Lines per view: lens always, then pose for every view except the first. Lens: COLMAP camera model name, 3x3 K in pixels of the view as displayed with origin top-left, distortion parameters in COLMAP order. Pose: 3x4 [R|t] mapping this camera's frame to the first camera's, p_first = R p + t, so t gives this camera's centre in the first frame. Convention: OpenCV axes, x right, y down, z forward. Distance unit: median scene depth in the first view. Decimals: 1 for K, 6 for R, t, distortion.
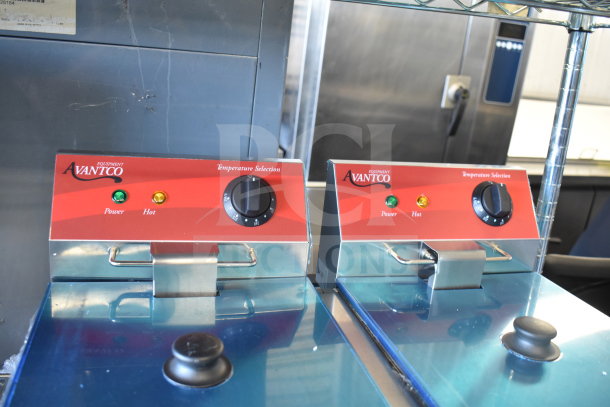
lens RADIAL K [[557.0, 0, 305.0], [0, 557.0, 203.5], [0, 0, 1]] dist [-0.090802, 0.001767]
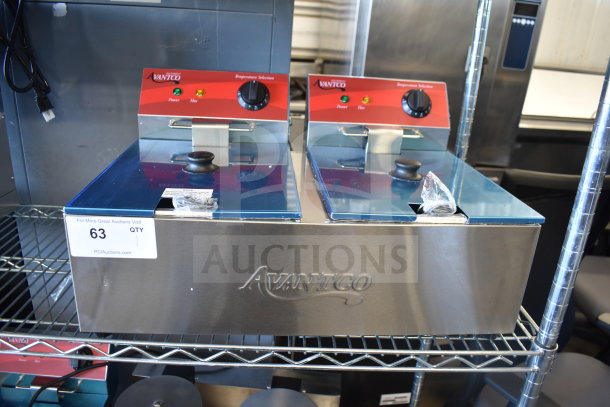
lens RADIAL K [[470.5, 0, 305.0], [0, 470.5, 203.5], [0, 0, 1]] dist [-0.105895, -0.002700]
pose [[0.983317, 0.035605, -0.178382, 0.287897], [-0.024344, 0.997593, 0.064923, 0.204195], [0.180264, -0.059497, 0.981817, -0.329298]]
